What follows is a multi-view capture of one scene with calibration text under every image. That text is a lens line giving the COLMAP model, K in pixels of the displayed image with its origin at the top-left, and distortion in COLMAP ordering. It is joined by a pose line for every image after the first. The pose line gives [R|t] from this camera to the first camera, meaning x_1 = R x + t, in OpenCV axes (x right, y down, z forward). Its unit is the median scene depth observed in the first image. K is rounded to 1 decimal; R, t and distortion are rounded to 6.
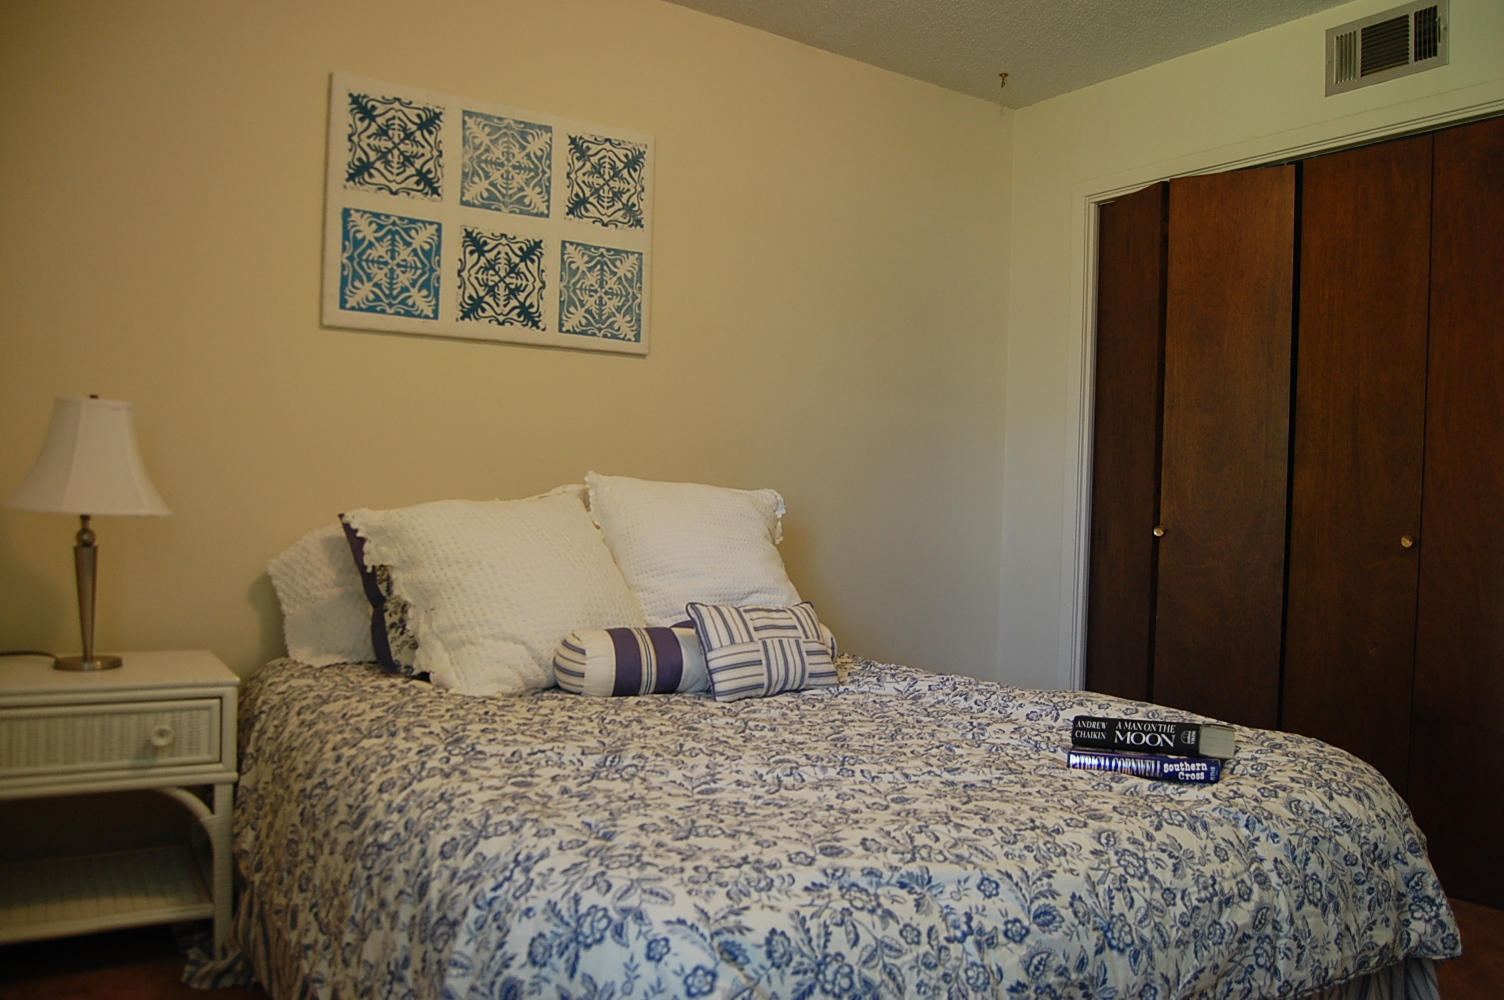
lens RADIAL K [[1172.0, 0, 753.7], [0, 1172.0, 497.9], [0, 0, 1]] dist [-0.089192, 0.041070]
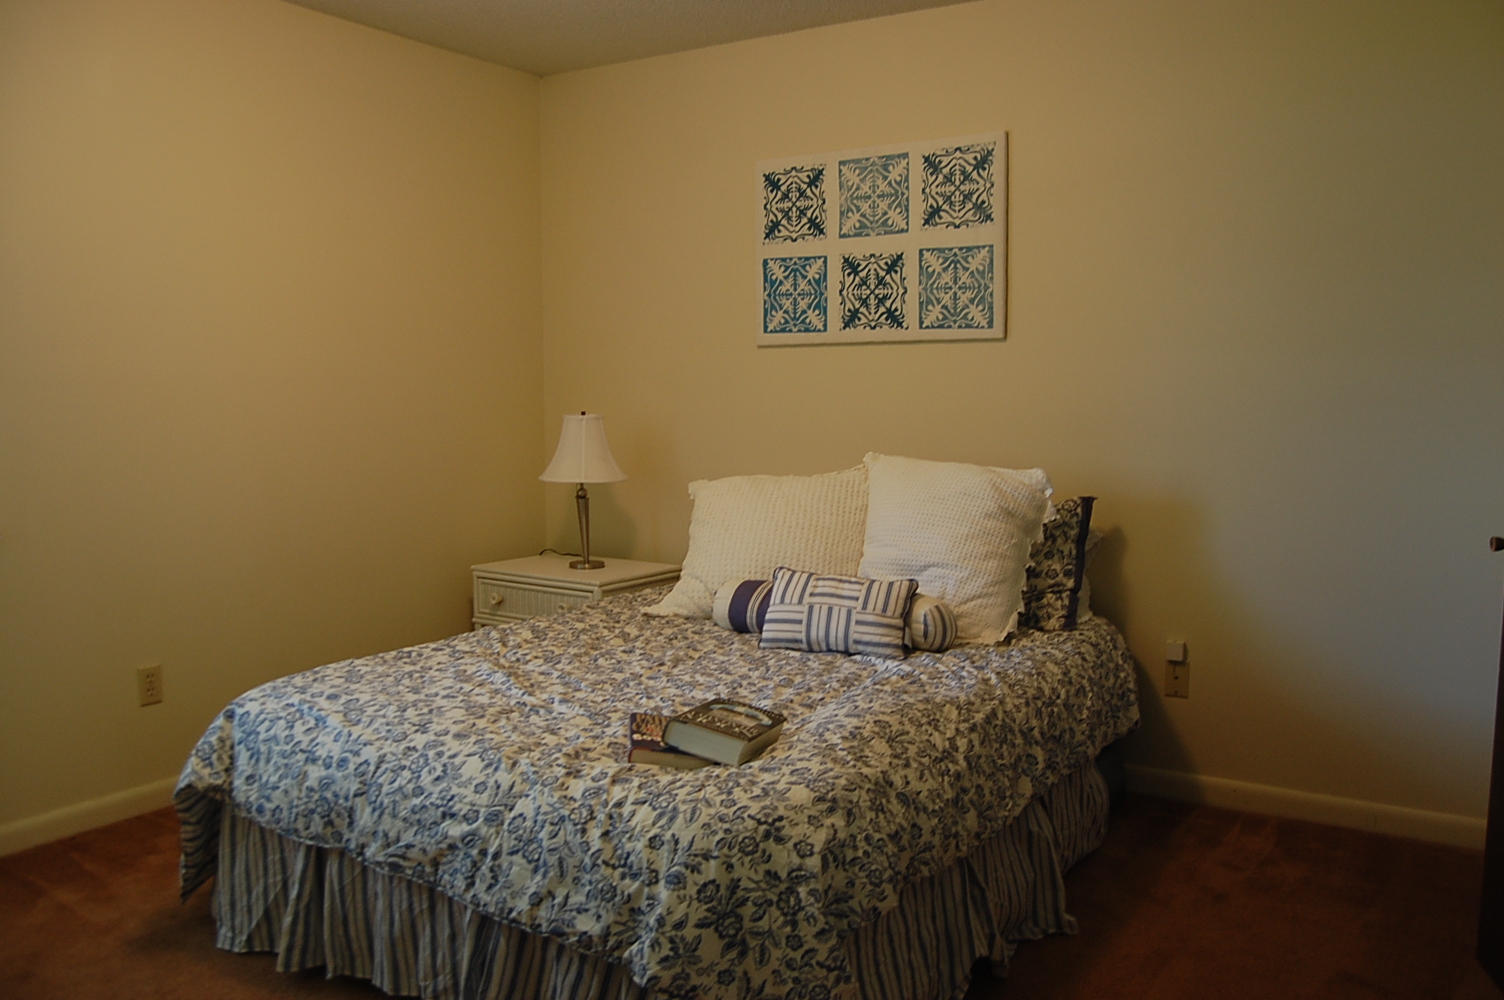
lens RADIAL K [[1172.0, 0, 755.9], [0, 1172.0, 501.2], [0, 0, 1]] dist [-0.089192, 0.041070]
pose [[0.416646, 0.056185, -0.907331, 0.866810], [0.012924, 0.997621, 0.067710, -0.053114], [0.908977, -0.039938, 0.414928, 0.372859]]
